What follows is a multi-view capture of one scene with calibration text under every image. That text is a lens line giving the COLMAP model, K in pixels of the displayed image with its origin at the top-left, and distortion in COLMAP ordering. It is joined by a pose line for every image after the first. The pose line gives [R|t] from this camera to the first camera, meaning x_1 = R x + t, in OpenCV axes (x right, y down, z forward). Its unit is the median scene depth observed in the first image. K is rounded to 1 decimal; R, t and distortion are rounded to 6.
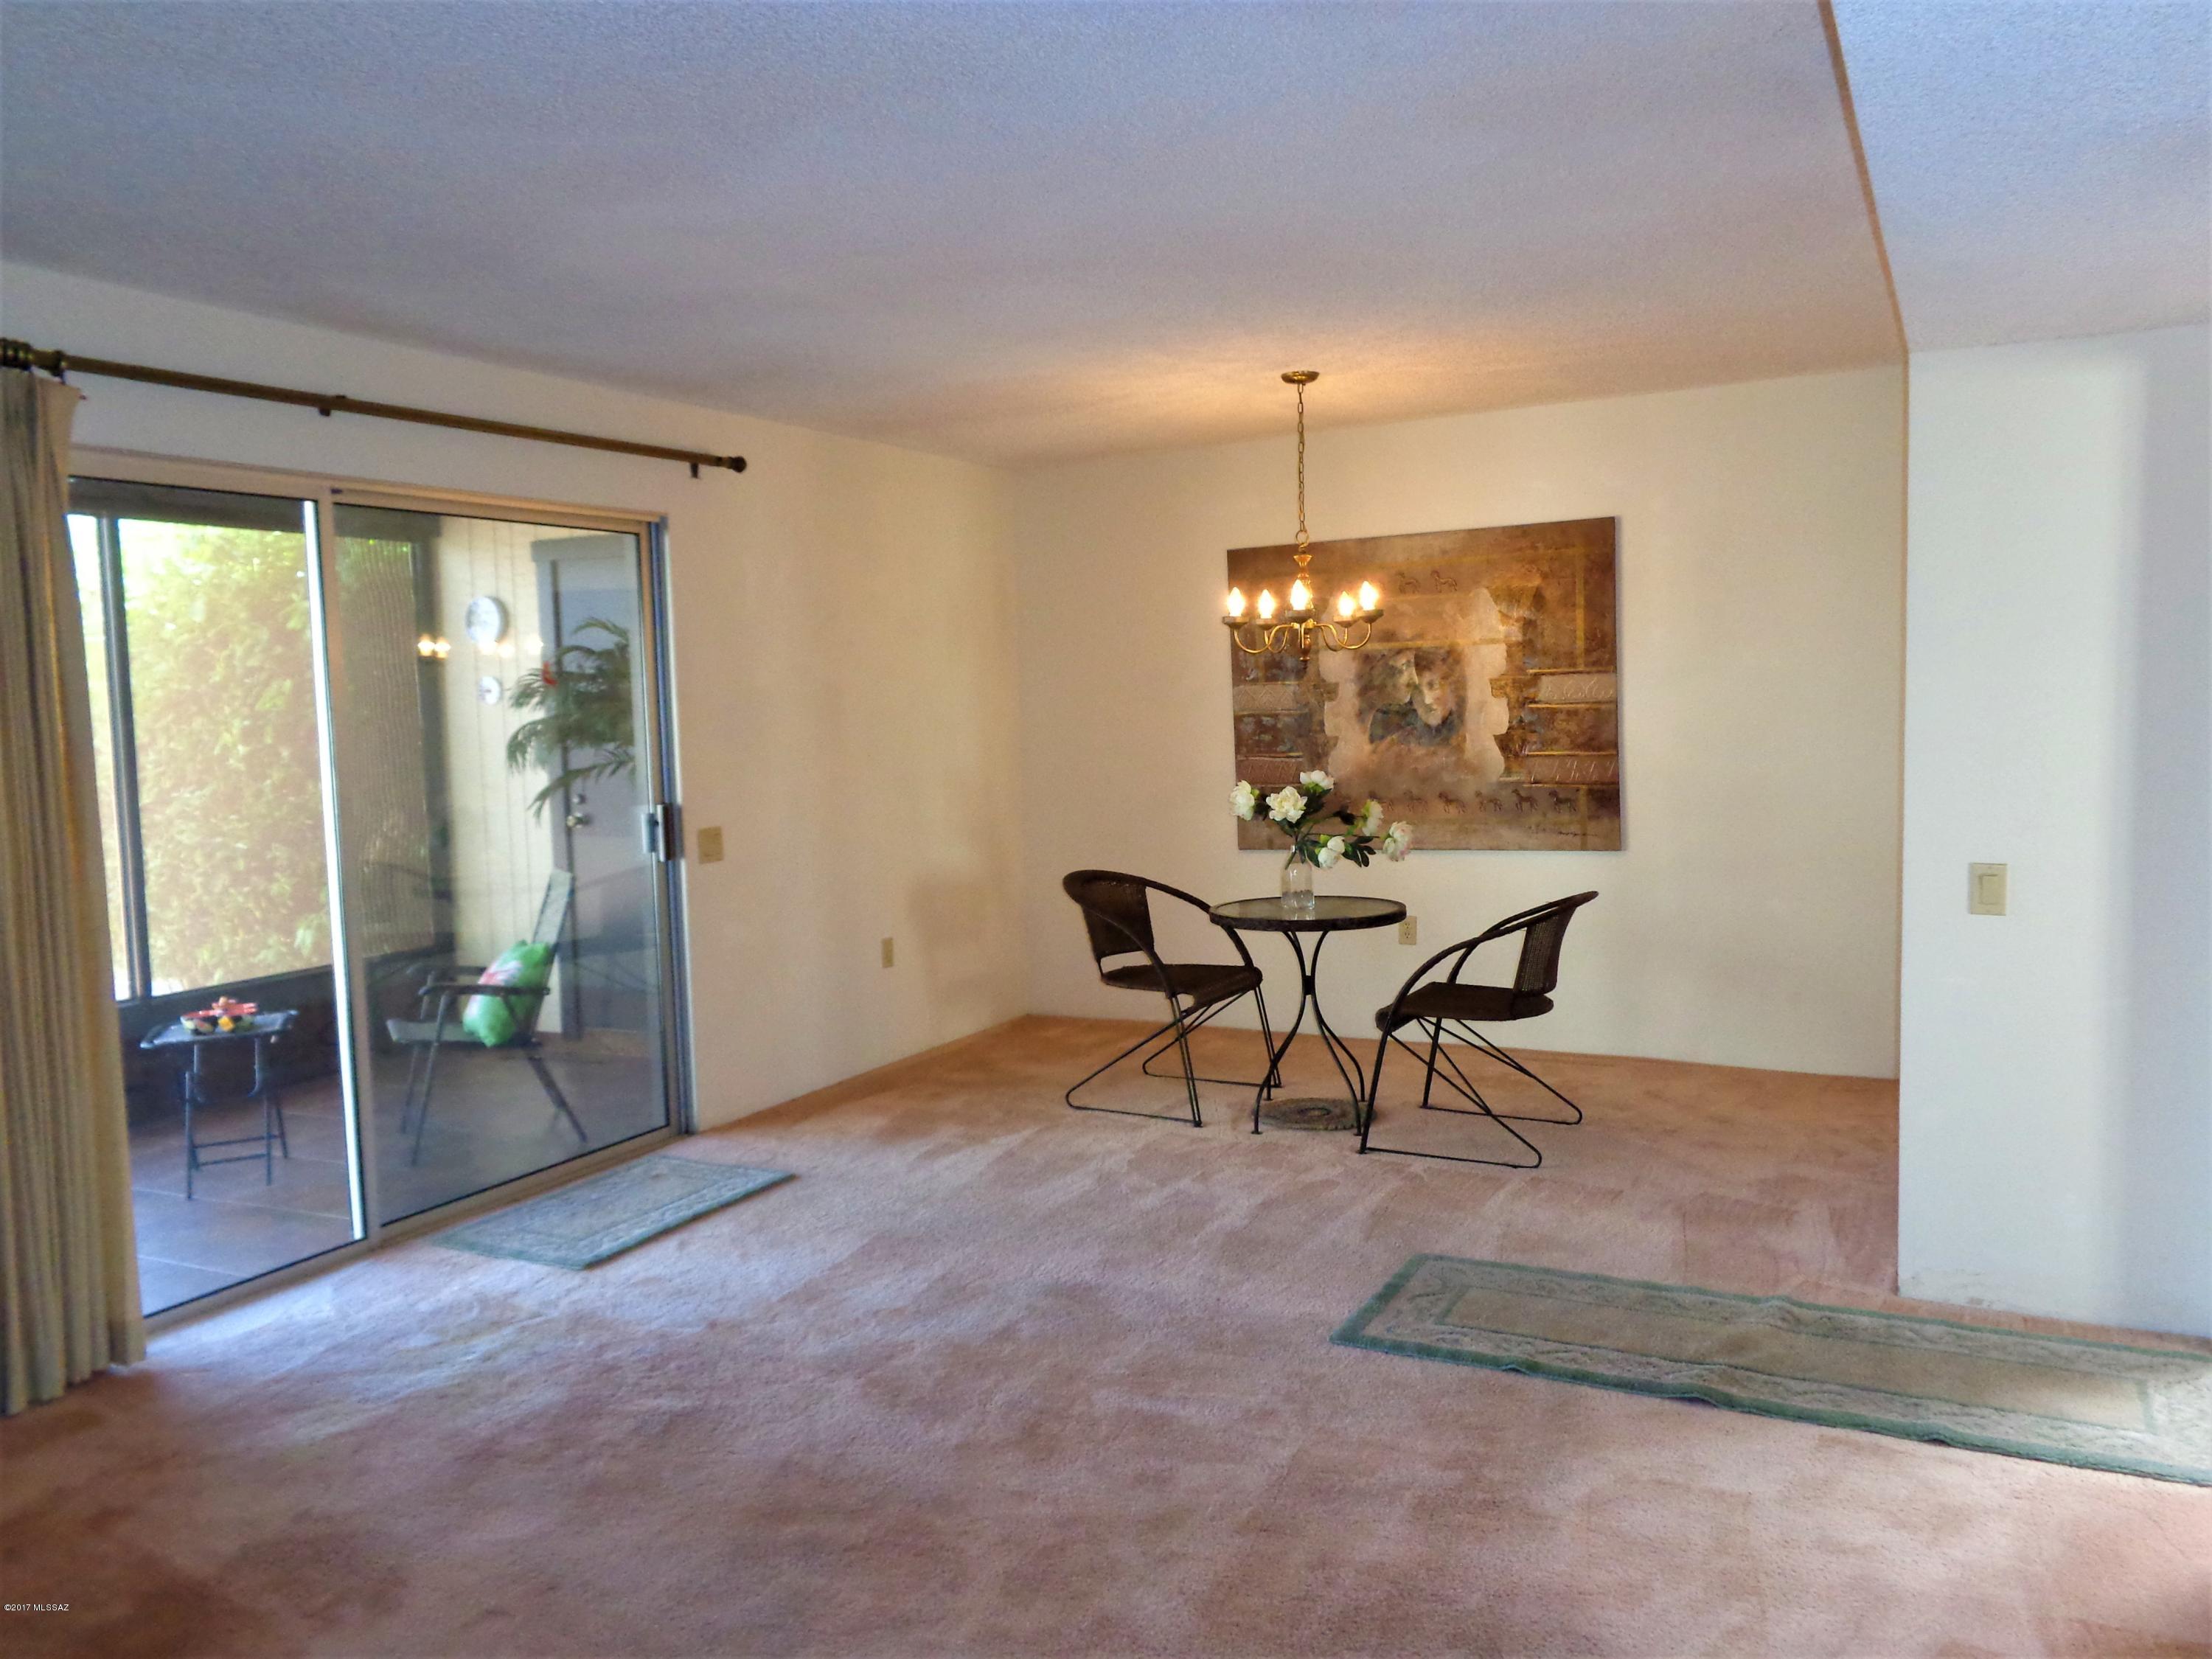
lens RADIAL K [[1653.5, 0, 1106.0], [0, 1653.5, 829.5], [0, 0, 1]] dist [0.004747, 0.003527]
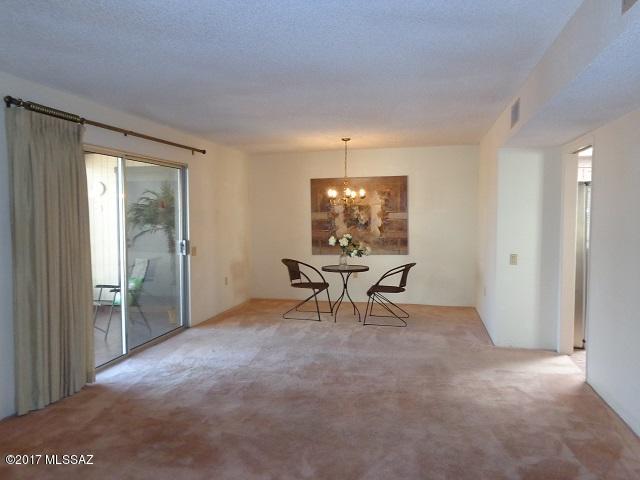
lens RADIAL K [[478.4, 0, 320.0], [0, 478.4, 240.0], [0, 0, 1]] dist [0.004747, 0.003527]
pose [[0.966926, 0.012891, 0.254732, -0.247229], [-0.004604, 0.999441, -0.033102, 0.019402], [-0.255016, 0.030834, 0.966445, -0.136636]]
